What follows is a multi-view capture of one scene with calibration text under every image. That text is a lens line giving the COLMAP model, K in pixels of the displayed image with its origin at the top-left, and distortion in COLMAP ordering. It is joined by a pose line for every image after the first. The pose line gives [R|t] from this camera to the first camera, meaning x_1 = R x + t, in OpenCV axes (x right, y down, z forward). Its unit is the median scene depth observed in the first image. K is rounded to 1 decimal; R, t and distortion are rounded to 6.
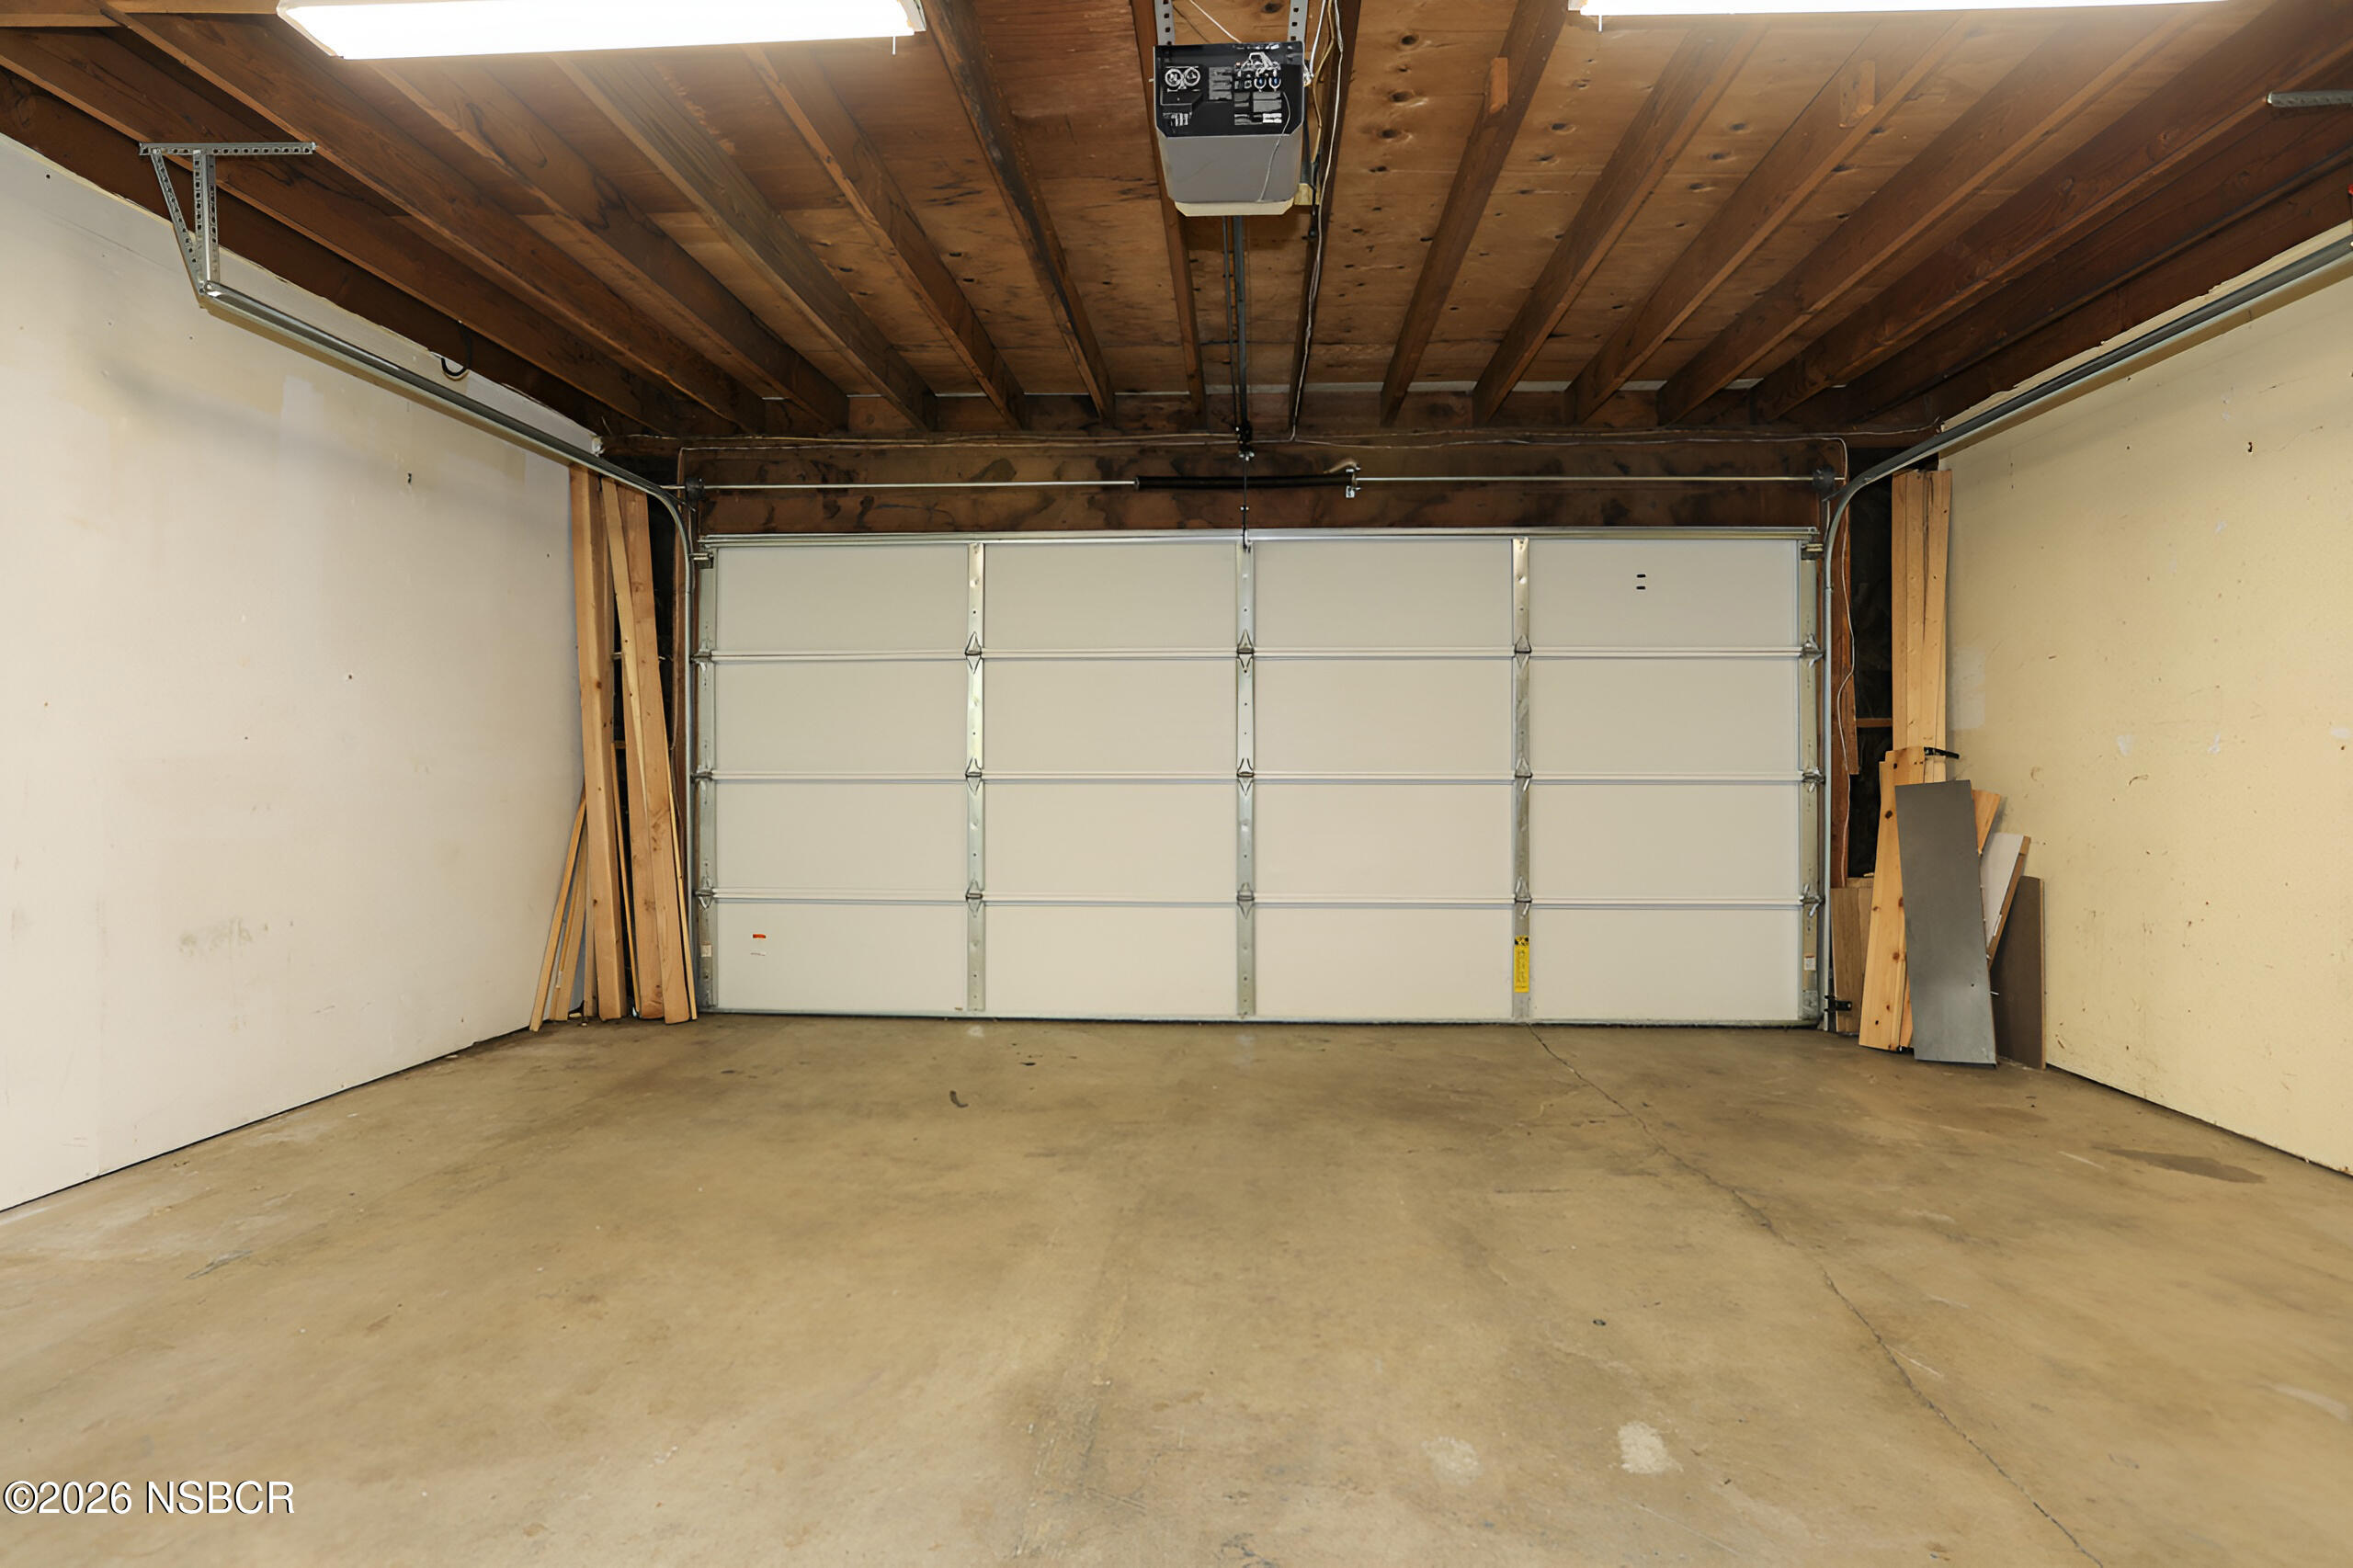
lens RADIAL K [[1151.3, 0, 1176.5], [0, 1151.3, 784.0], [0, 0, 1]] dist [-0.054608, 0.024282]
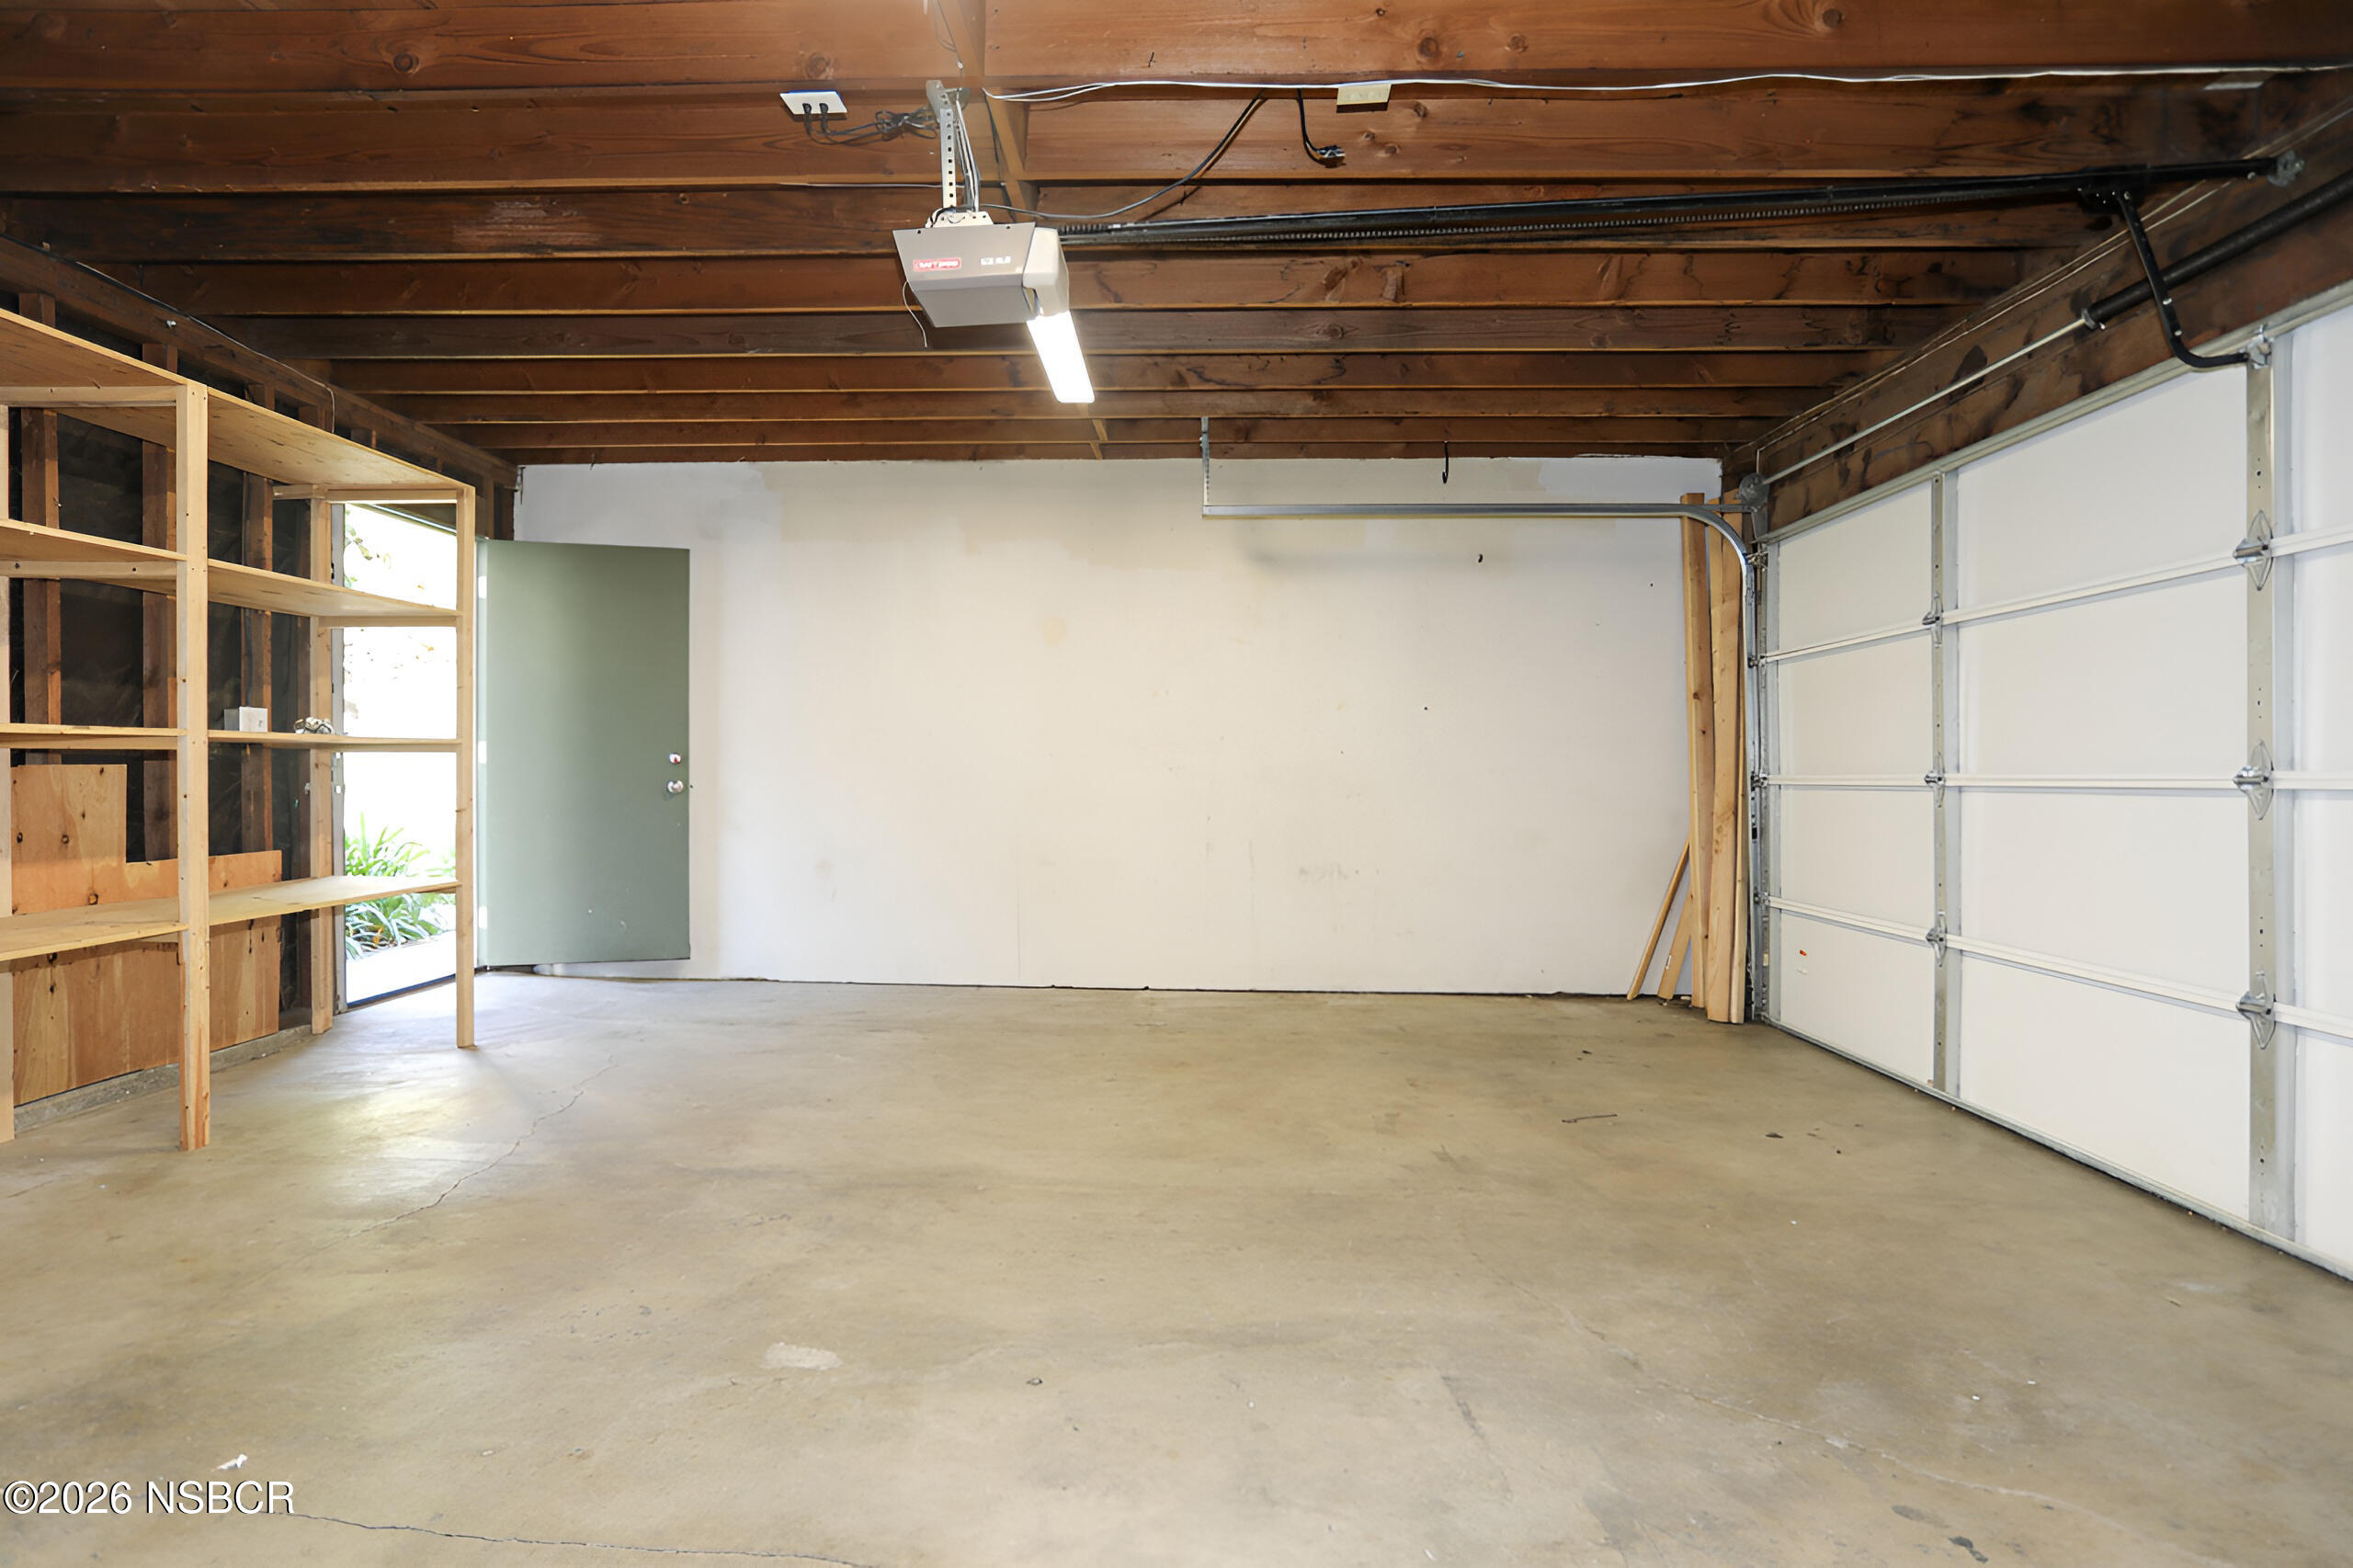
lens RADIAL K [[1151.3, 0, 1176.5], [0, 1151.3, 784.0], [0, 0, 1]] dist [-0.054608, 0.024282]
pose [[0.040438, 0.004897, -0.999170, 0.832986], [-0.014175, 0.999890, 0.004327, 0.000287], [0.999081, 0.013988, 0.040503, 0.702780]]
